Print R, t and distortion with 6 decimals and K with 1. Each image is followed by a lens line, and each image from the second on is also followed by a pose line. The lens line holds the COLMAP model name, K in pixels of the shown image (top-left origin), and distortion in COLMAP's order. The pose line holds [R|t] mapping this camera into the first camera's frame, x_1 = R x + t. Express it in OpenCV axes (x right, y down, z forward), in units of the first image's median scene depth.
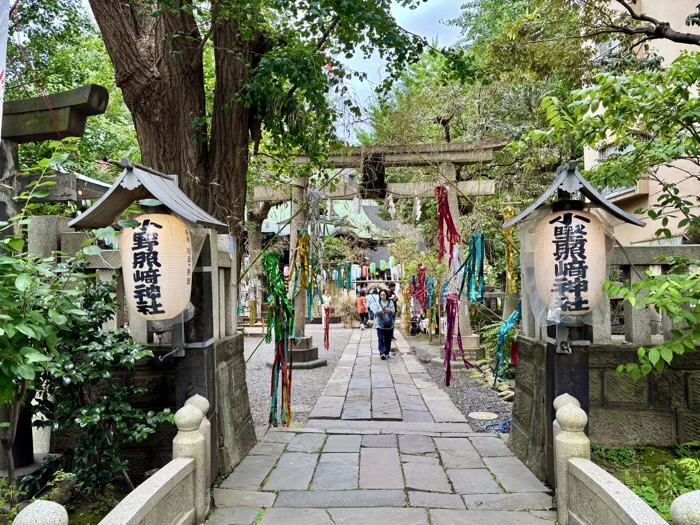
lens RADIAL K [[524.5, 0, 350.0], [0, 524.5, 262.5], [0, 0, 1]] dist [0.008341, 0.000247]
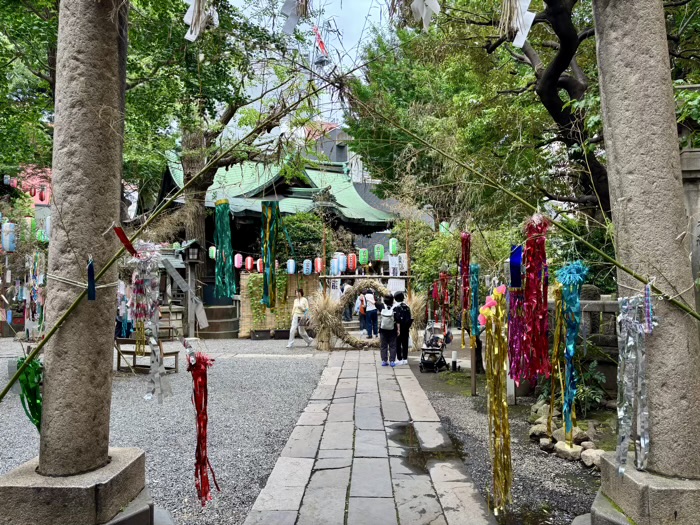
lens RADIAL K [[524.5, 0, 350.0], [0, 524.5, 262.5], [0, 0, 1]] dist [0.008341, 0.000247]
pose [[0.999896, 0.010134, 0.010308, 0.017672], [-0.010205, 0.999924, 0.006855, 0.012438], [-0.010237, -0.006959, 0.999923, 0.305679]]
